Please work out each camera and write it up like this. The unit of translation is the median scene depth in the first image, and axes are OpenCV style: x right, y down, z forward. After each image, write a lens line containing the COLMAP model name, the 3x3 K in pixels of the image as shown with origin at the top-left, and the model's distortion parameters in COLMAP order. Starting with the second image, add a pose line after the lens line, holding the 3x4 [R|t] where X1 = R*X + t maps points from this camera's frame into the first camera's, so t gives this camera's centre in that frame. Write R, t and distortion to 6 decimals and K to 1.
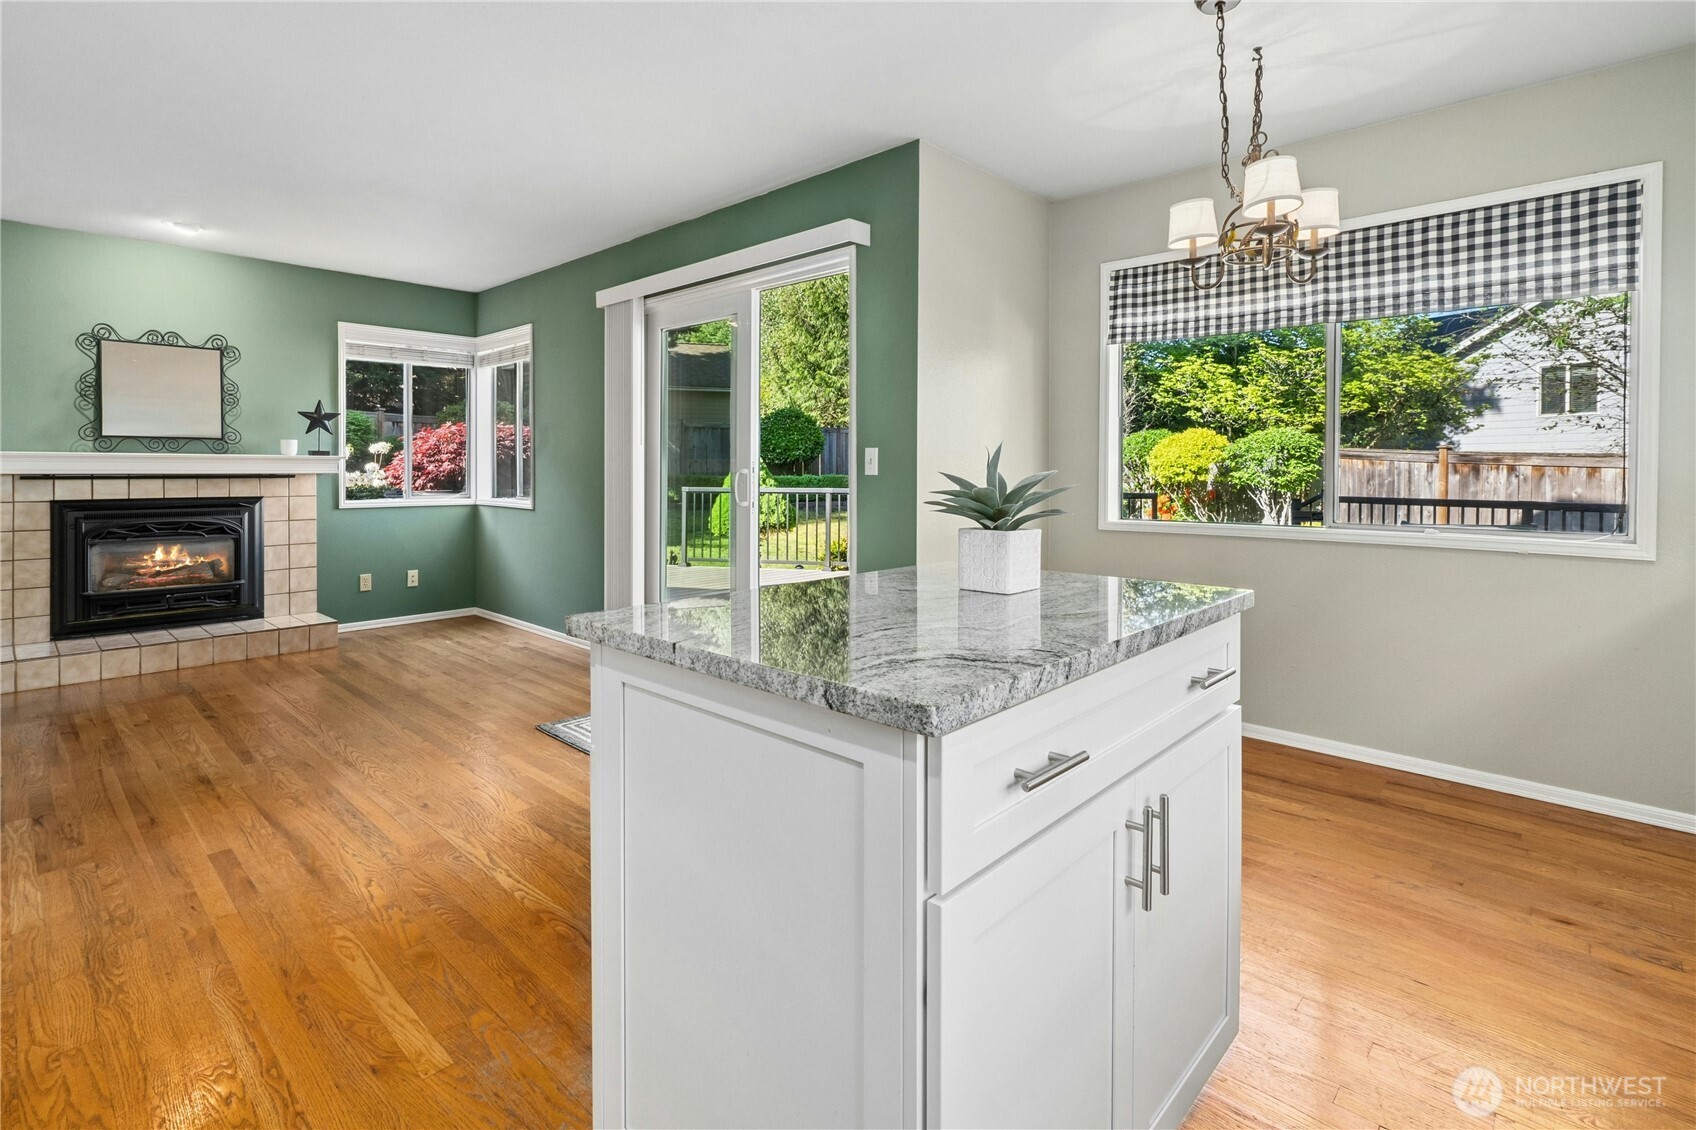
lens RADIAL K [[801.8, 0, 832.7], [0, 801.8, 473.0], [0, 0, 1]] dist [0.000009, 0.000013]
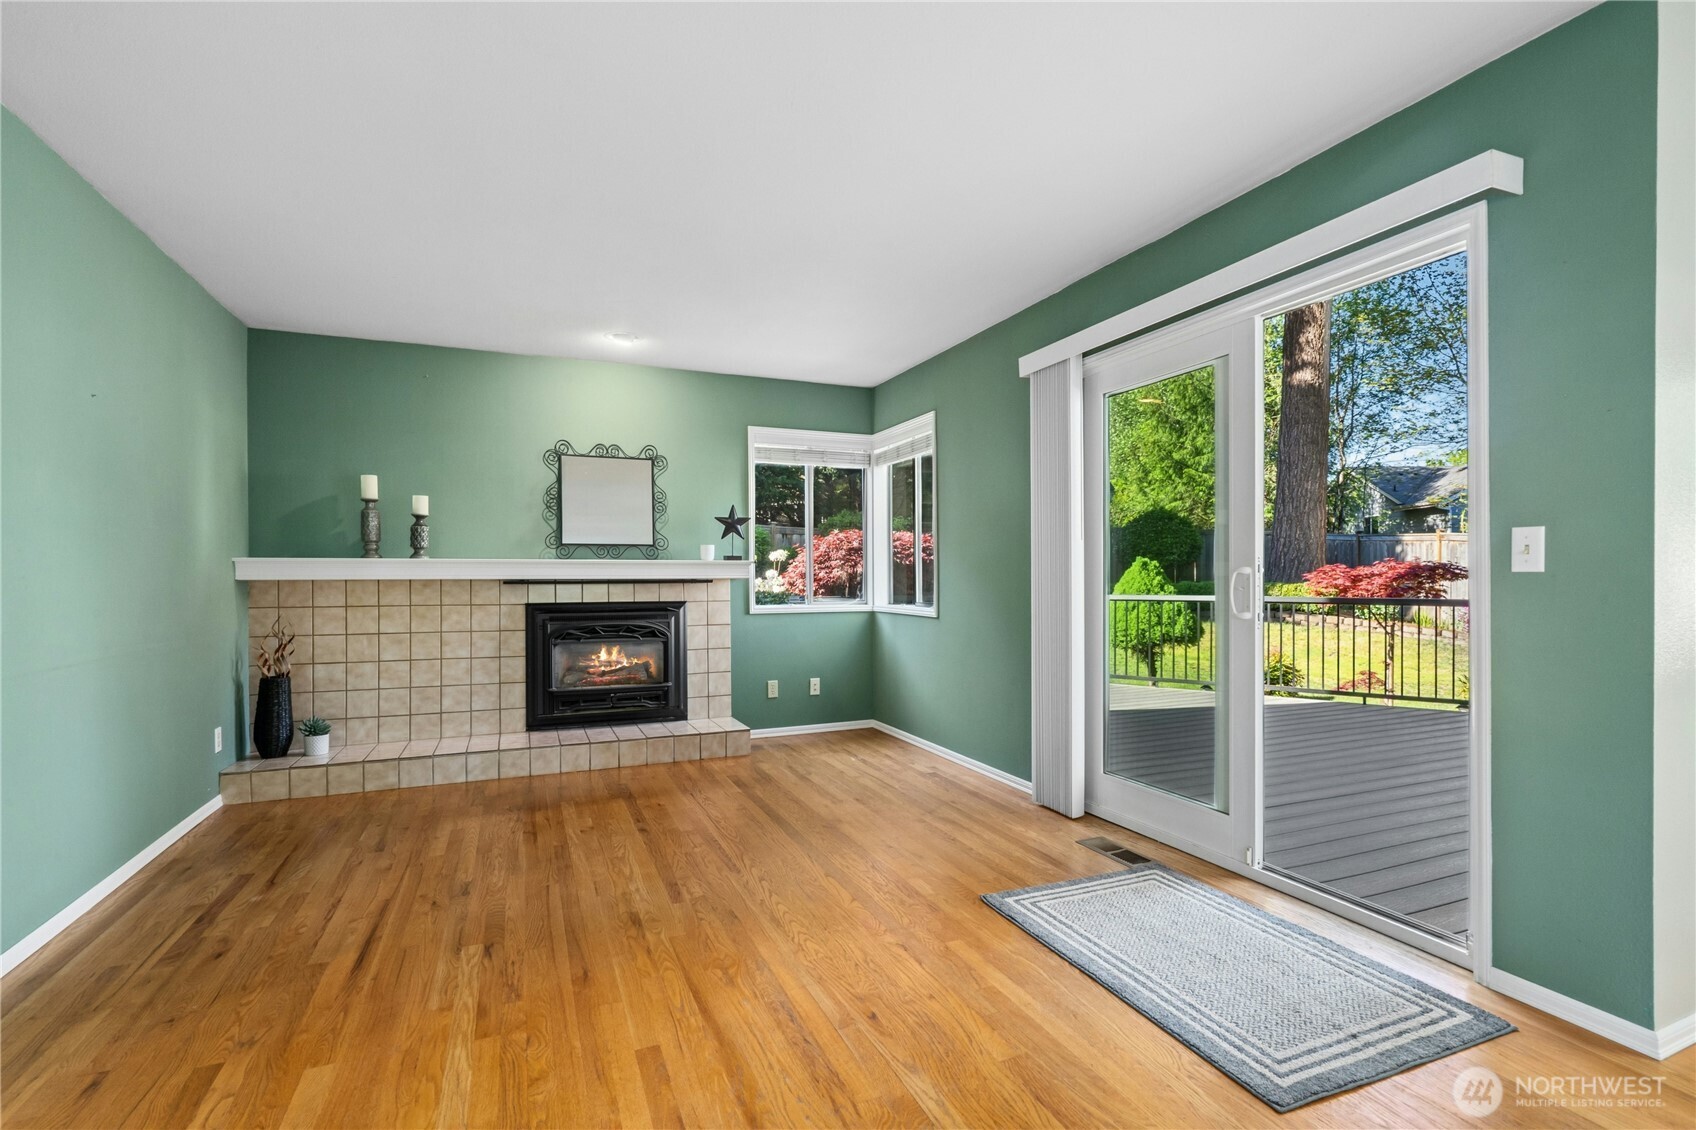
lens RADIAL K [[773.7, 0, 844.9], [0, 773.7, 582.2], [0, 0, 1]] dist [-0.019487, -0.000079]
pose [[0.916269, -0.003597, -0.400548, -0.137094], [0.003989, 0.999992, 0.000143, 0.006077], [0.400544, -0.001729, 0.916276, 0.187484]]
